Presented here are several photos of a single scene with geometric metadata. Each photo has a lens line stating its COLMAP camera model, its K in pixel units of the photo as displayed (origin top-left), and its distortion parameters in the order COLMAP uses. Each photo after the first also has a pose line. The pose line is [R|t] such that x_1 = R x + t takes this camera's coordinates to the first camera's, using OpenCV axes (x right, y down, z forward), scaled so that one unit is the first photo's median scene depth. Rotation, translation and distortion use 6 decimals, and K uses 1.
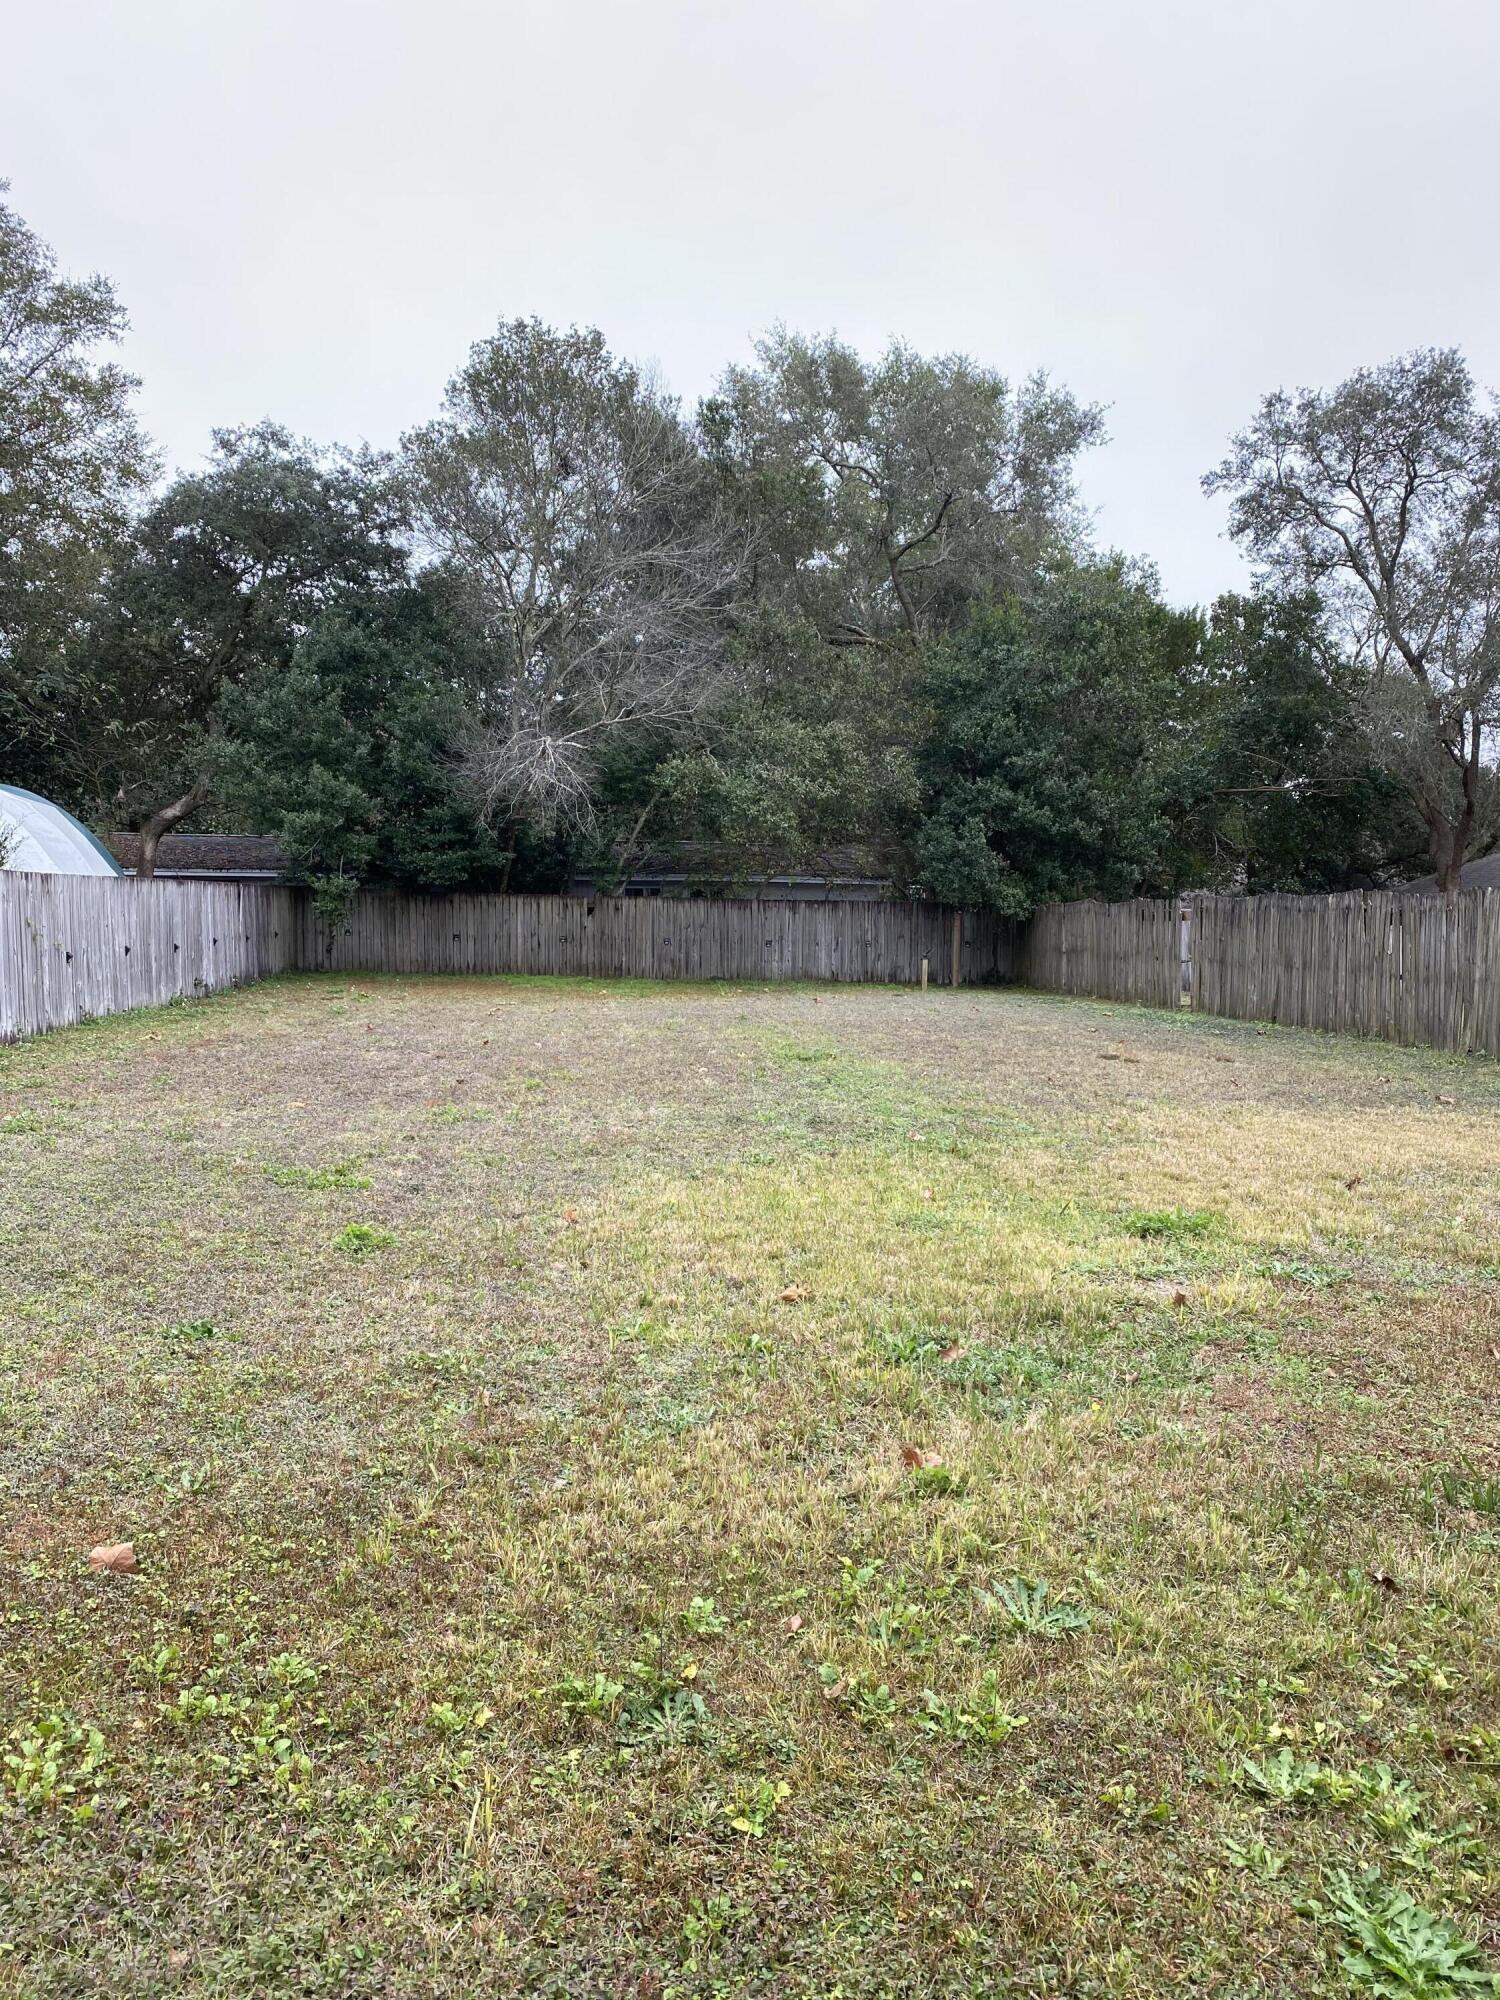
lens RADIAL K [[1541.3, 0, 750.0], [0, 1541.3, 1000.0], [0, 0, 1]] dist [0.081191, -0.087810]
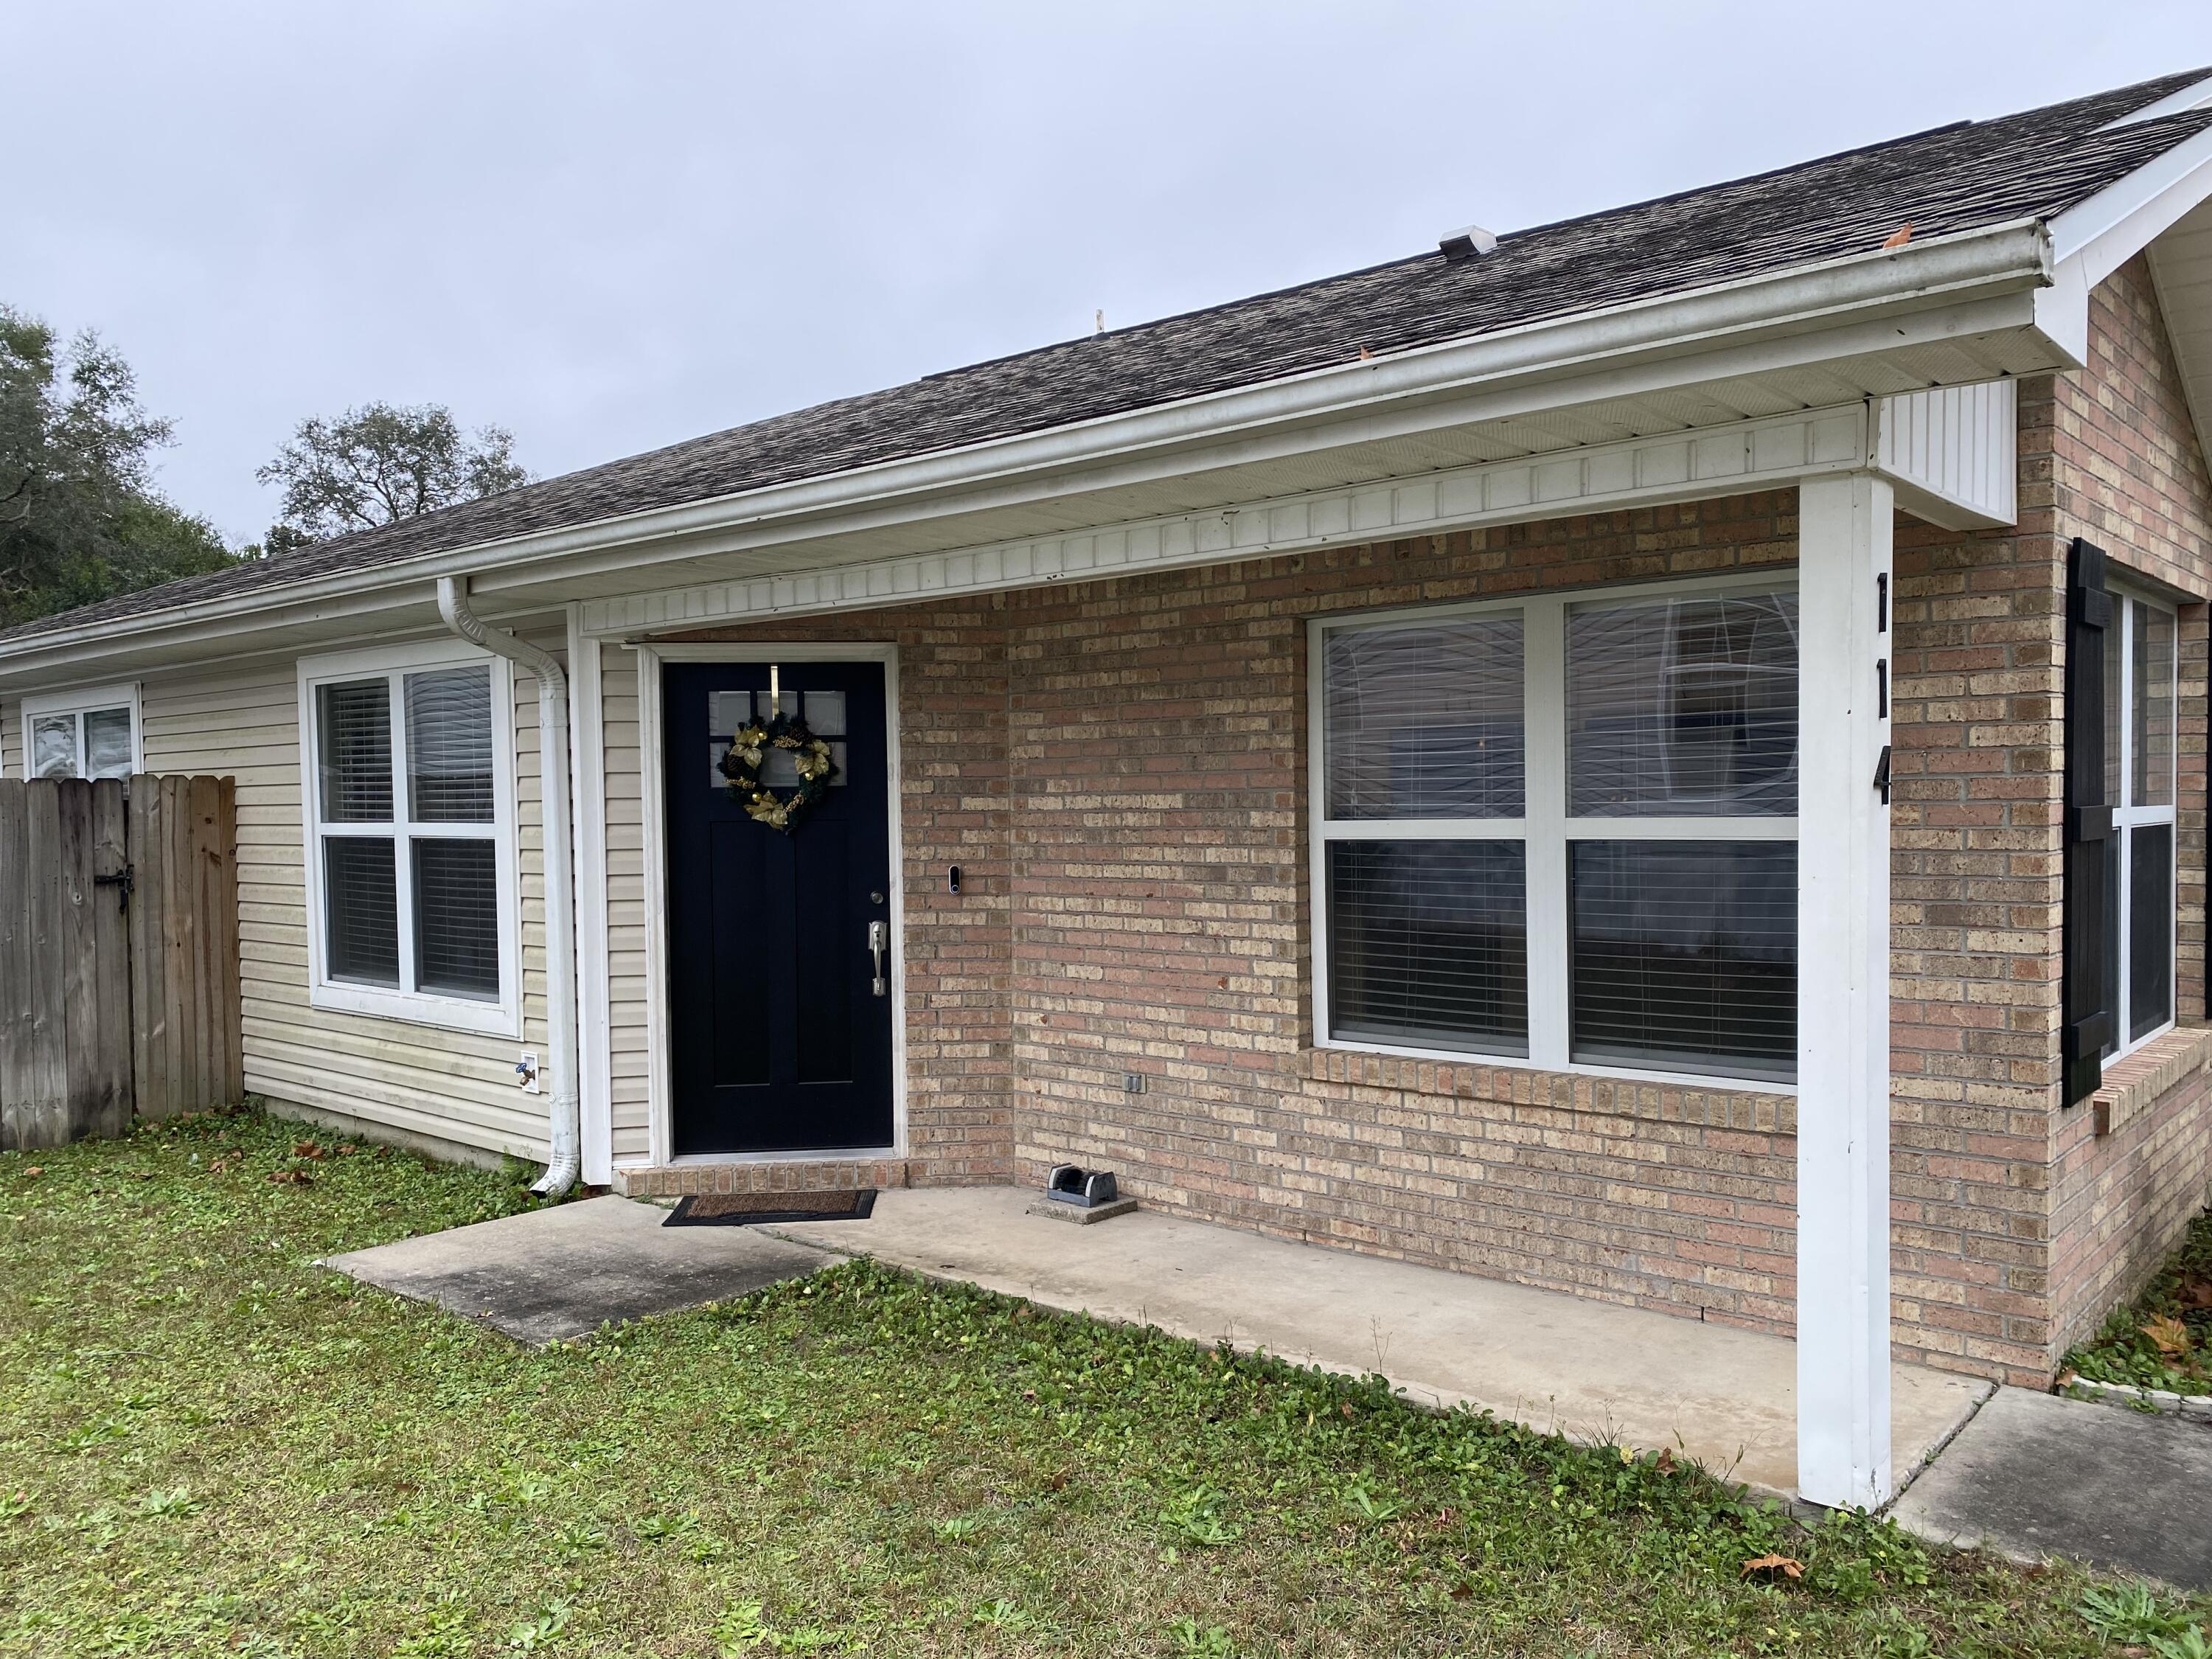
lens RADIAL K [[1704.7, 0, 1106.0], [0, 1704.7, 829.5], [0, 0, 1]] dist [0.081191, -0.087810]
pose [[0.740247, -0.027701, 0.671764, -0.156162], [0.056072, 0.998214, -0.020625, 0.023537], [-0.669992, 0.052934, 0.740478, -0.499704]]
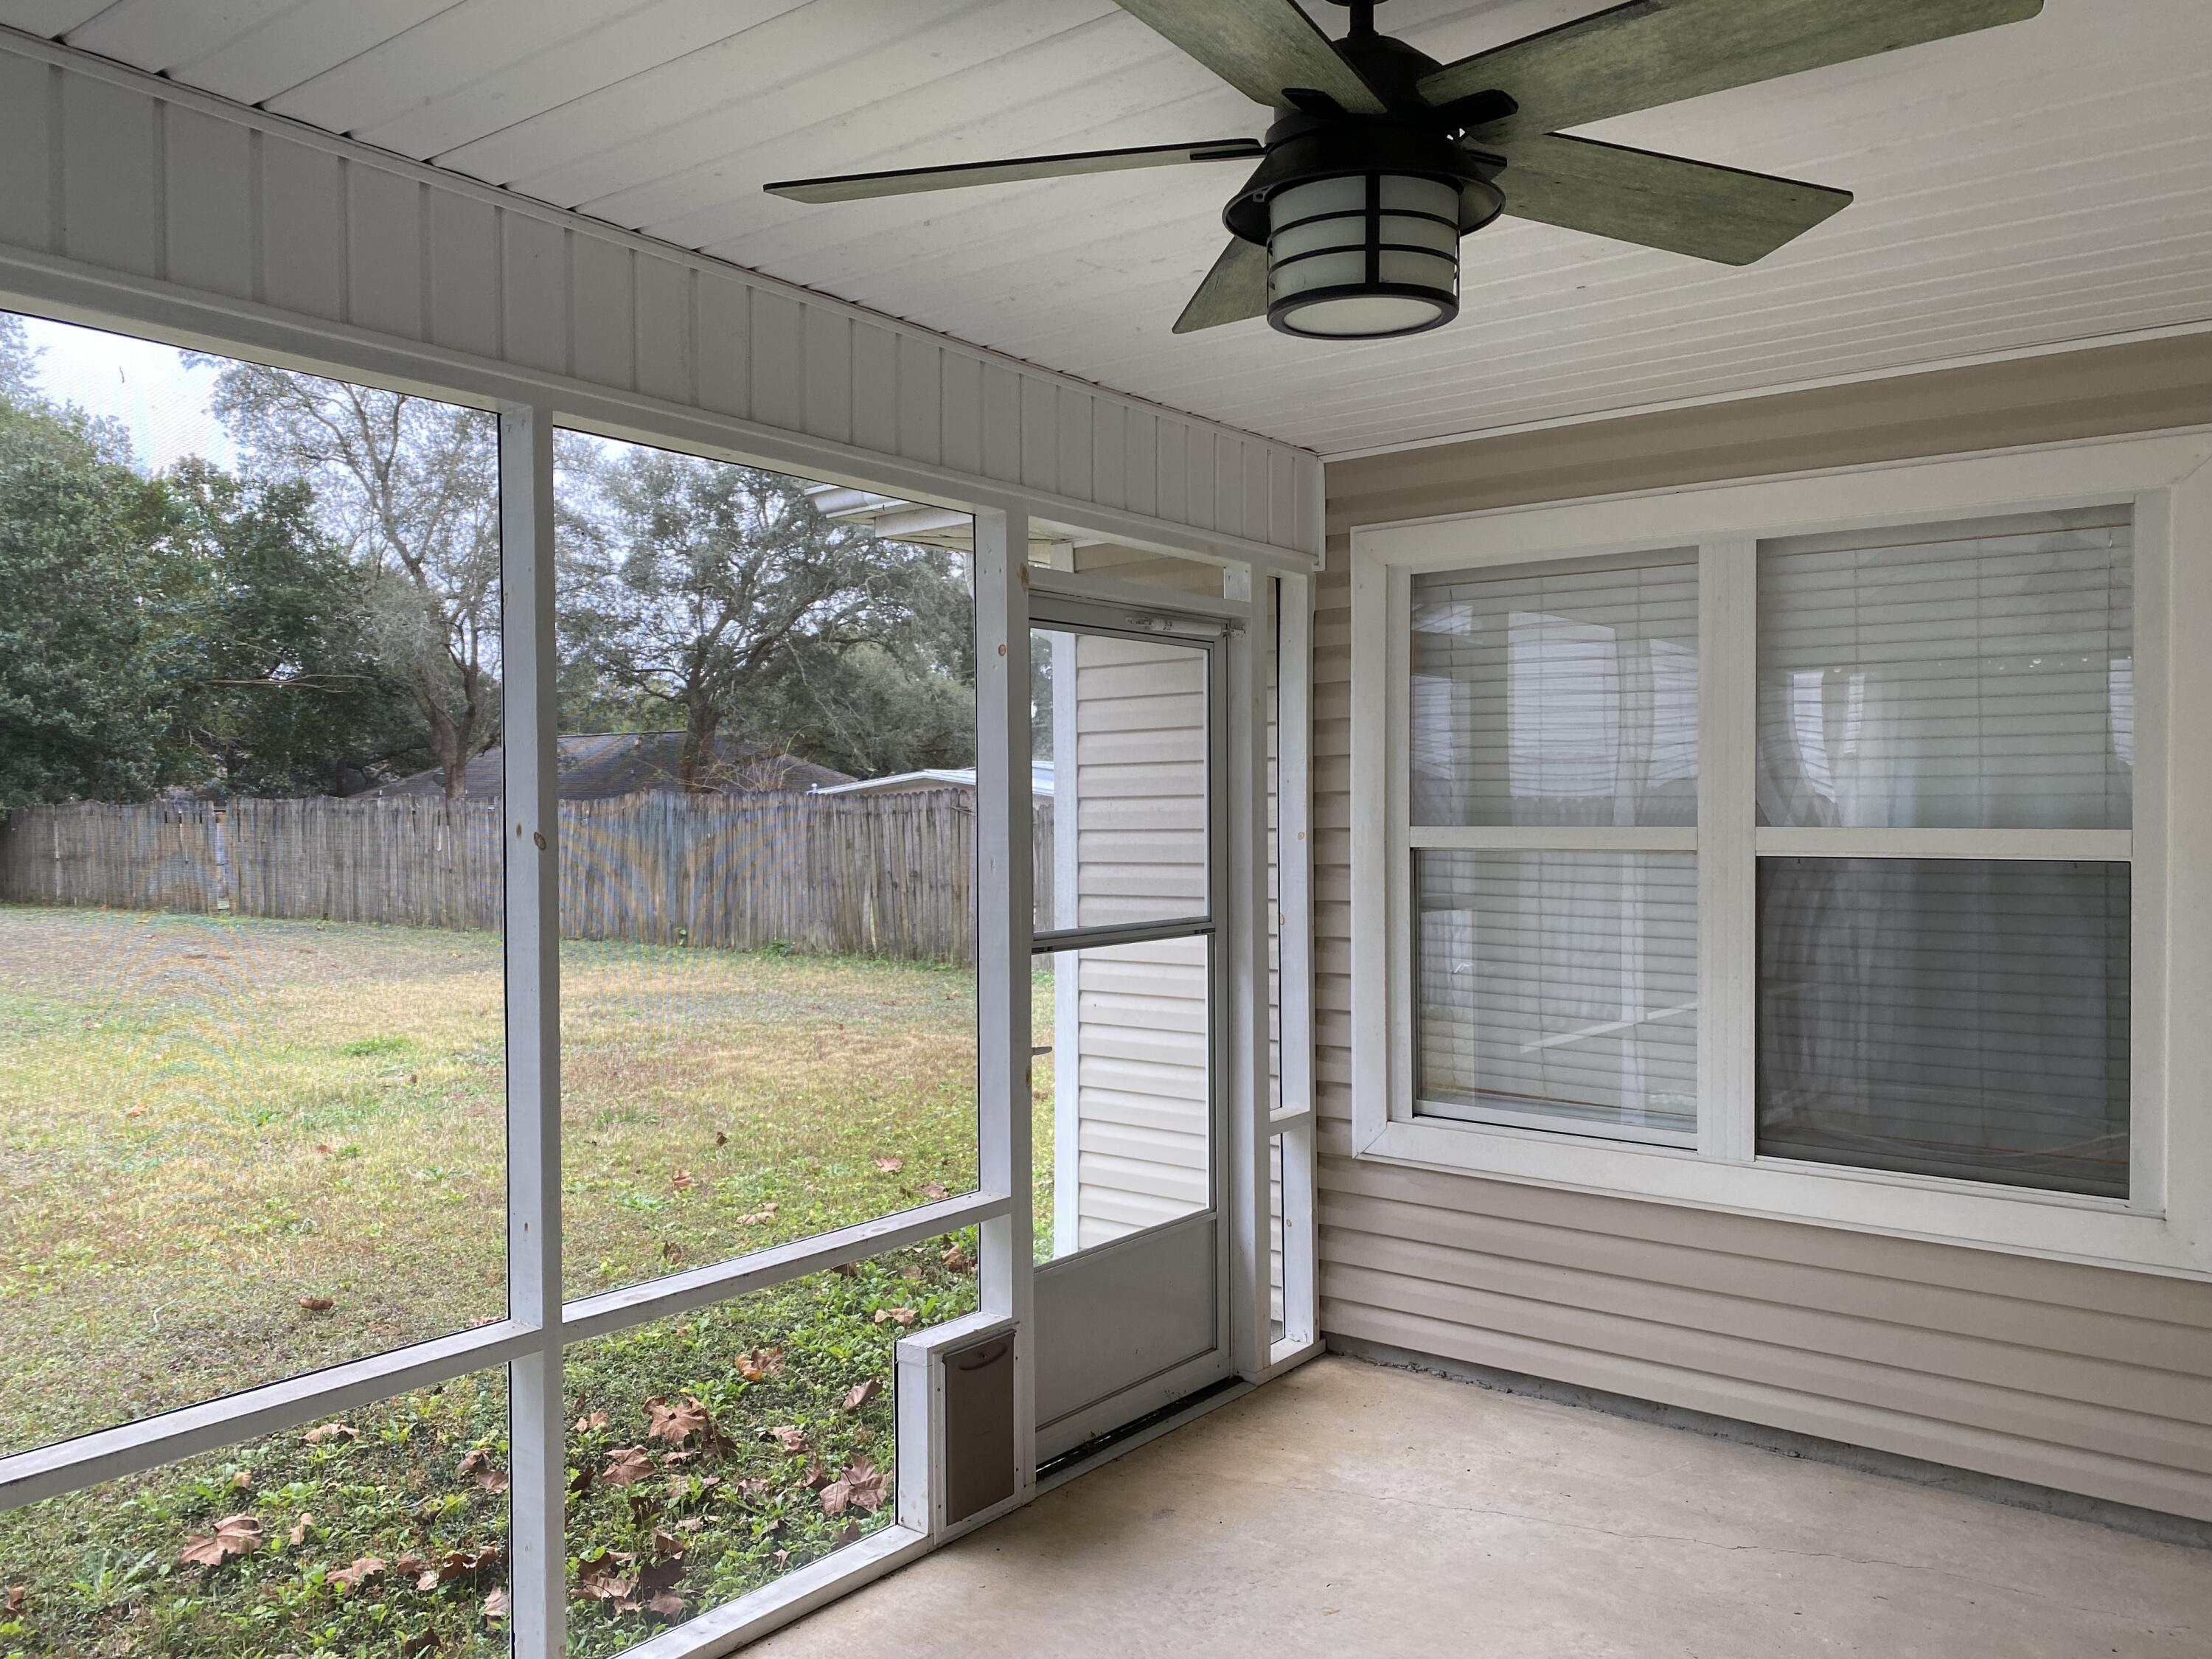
lens RADIAL K [[1704.7, 0, 1106.0], [0, 1704.7, 829.5], [0, 0, 1]] dist [0.081191, -0.087810]
pose [[0.699389, -0.017897, 0.714517, -0.070275], [0.048623, 0.998562, -0.022582, 0.003278], [-0.713085, 0.050535, 0.699254, -0.106263]]
